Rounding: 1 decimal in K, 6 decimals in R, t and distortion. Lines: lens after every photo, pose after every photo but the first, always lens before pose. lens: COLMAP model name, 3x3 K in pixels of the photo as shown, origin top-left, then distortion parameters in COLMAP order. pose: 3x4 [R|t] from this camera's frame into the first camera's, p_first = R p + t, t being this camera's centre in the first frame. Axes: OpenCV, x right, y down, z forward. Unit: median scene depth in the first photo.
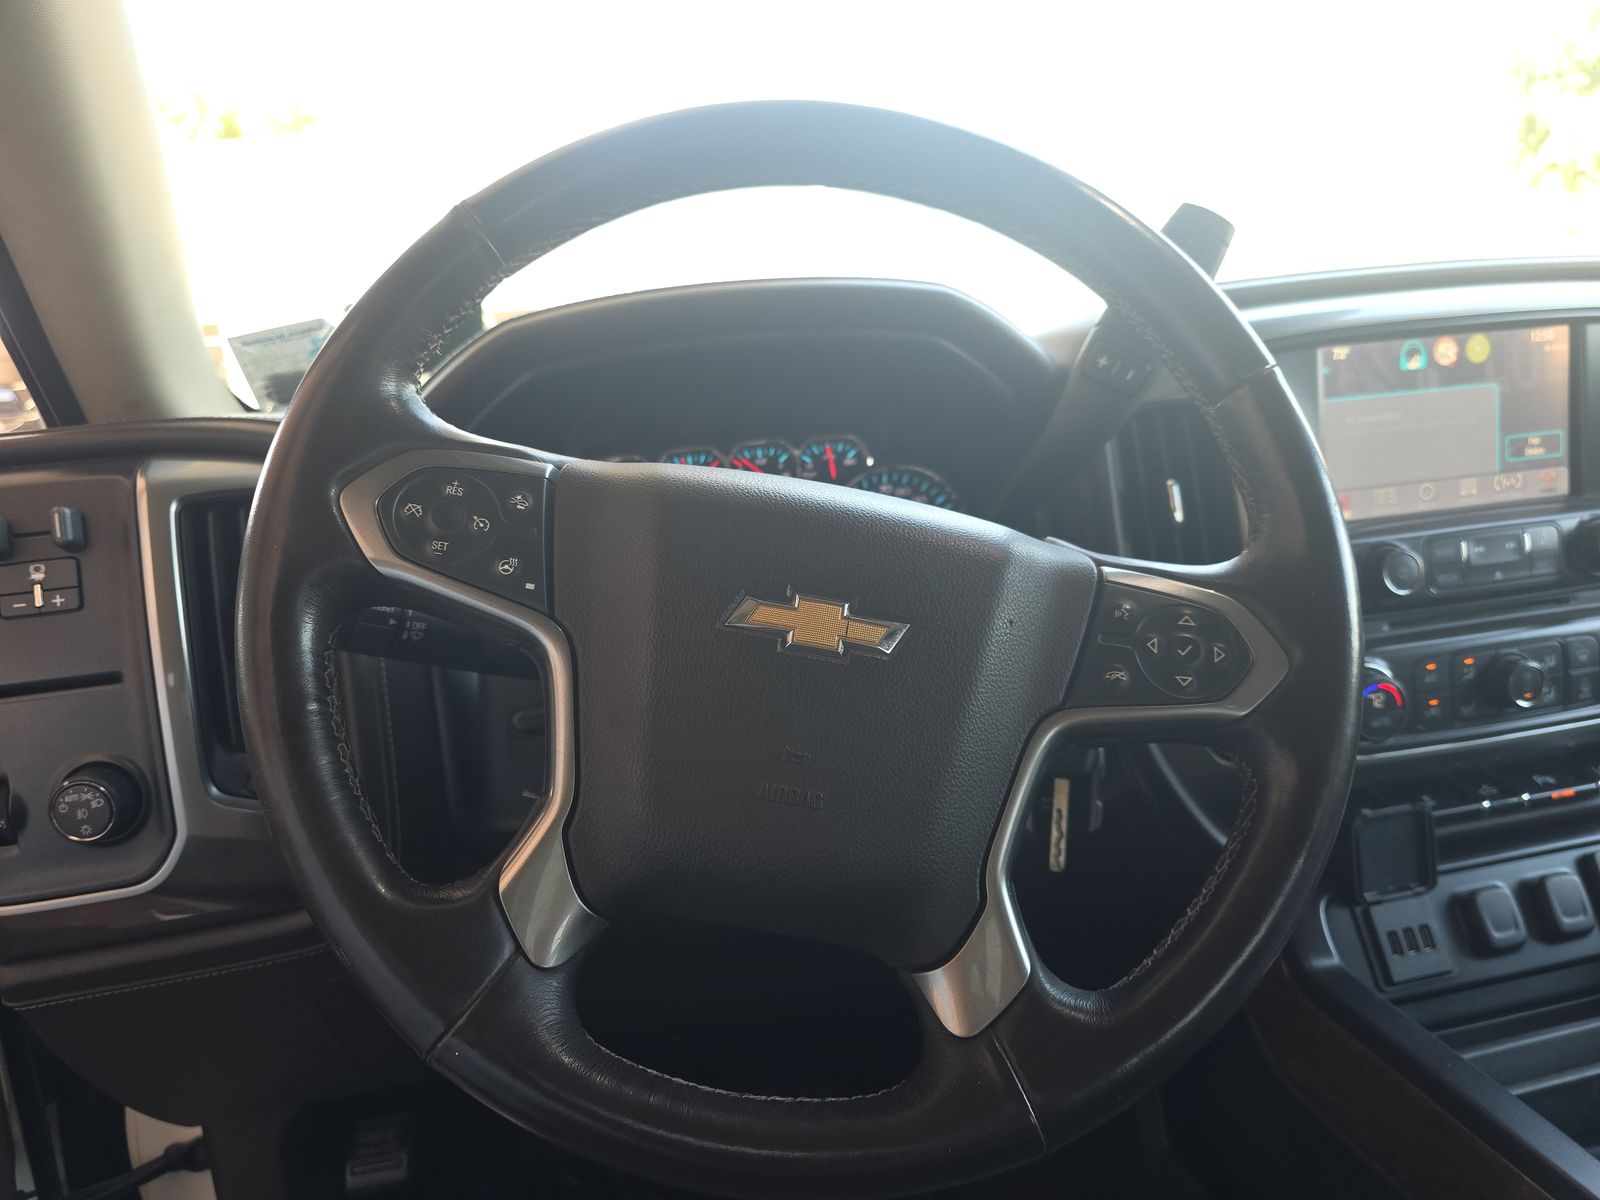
lens RADIAL K [[1096.1, 0, 800.0], [0, 1096.1, 600.0], [0, 0, 1]] dist [0.057662, -0.060583]
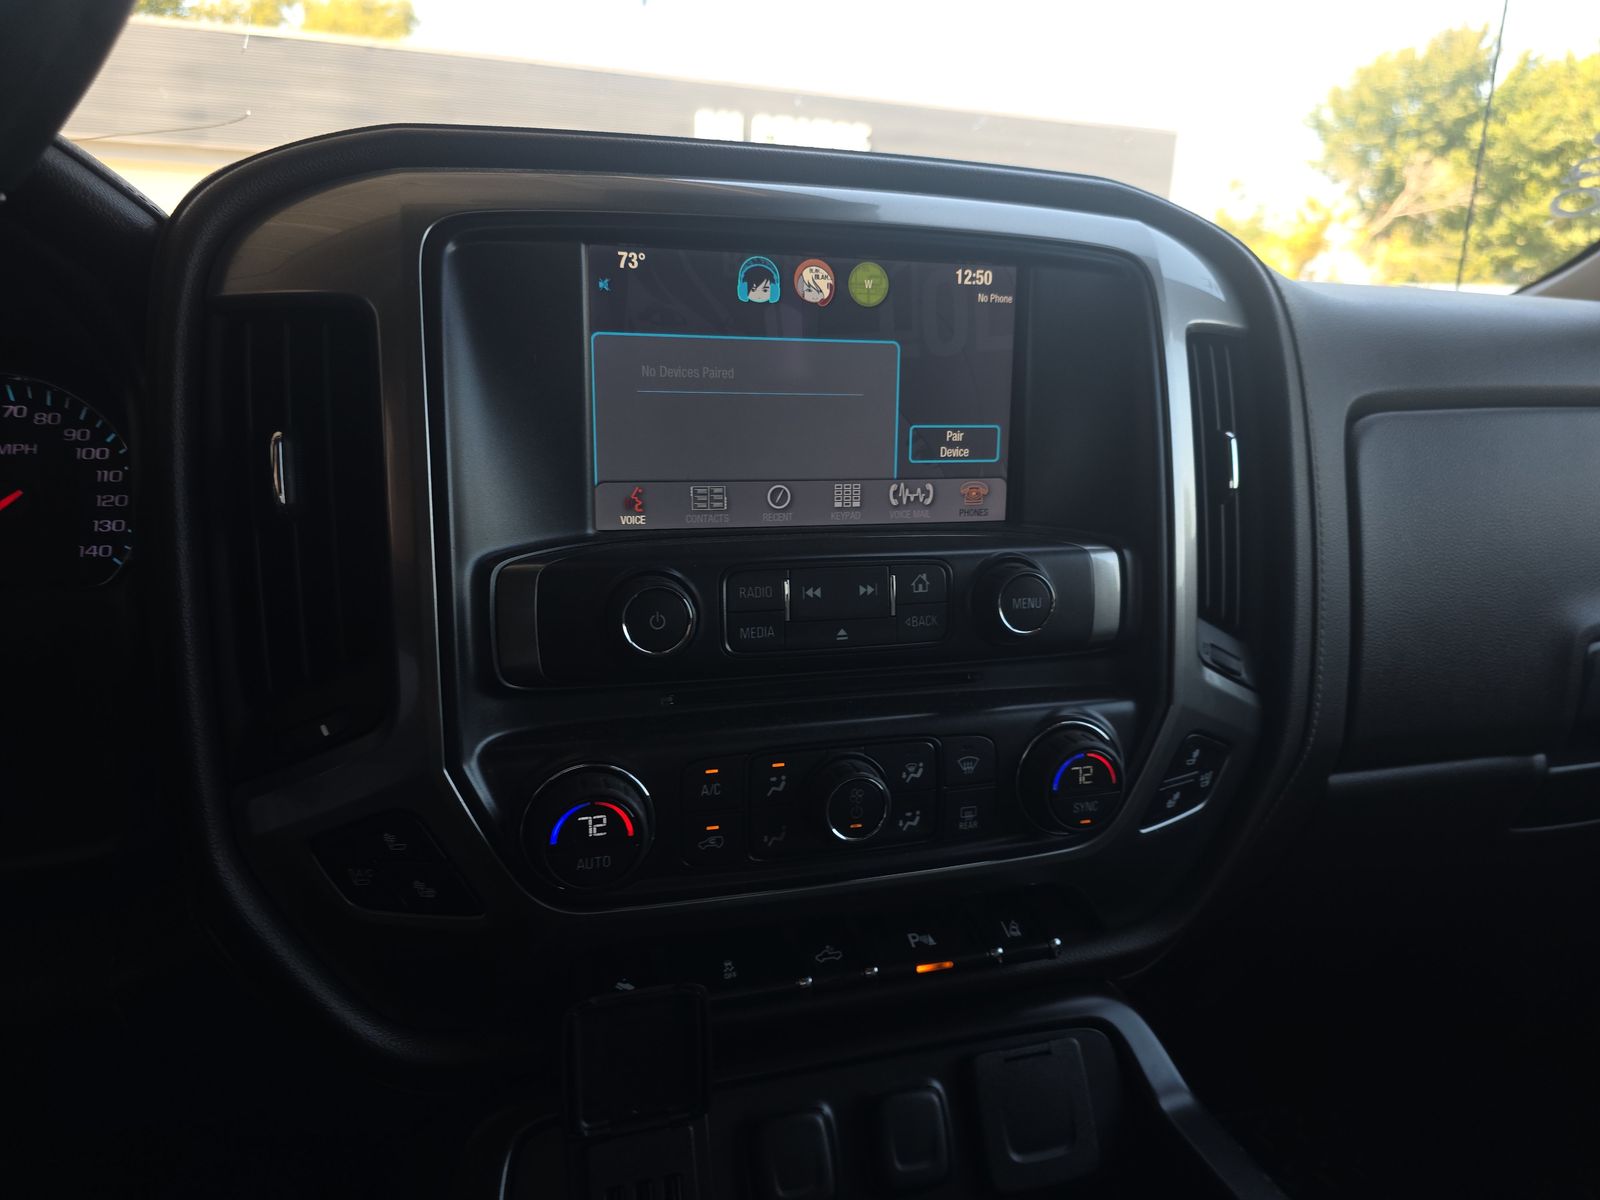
lens RADIAL K [[1096.1, 0, 800.0], [0, 1096.1, 600.0], [0, 0, 1]] dist [0.057662, -0.060583]
pose [[0.989528, 0.083316, 0.117865, 0.502282], [-0.085999, 0.996135, 0.017854, -0.049121], [-0.115922, -0.027804, 0.992869, 0.353178]]
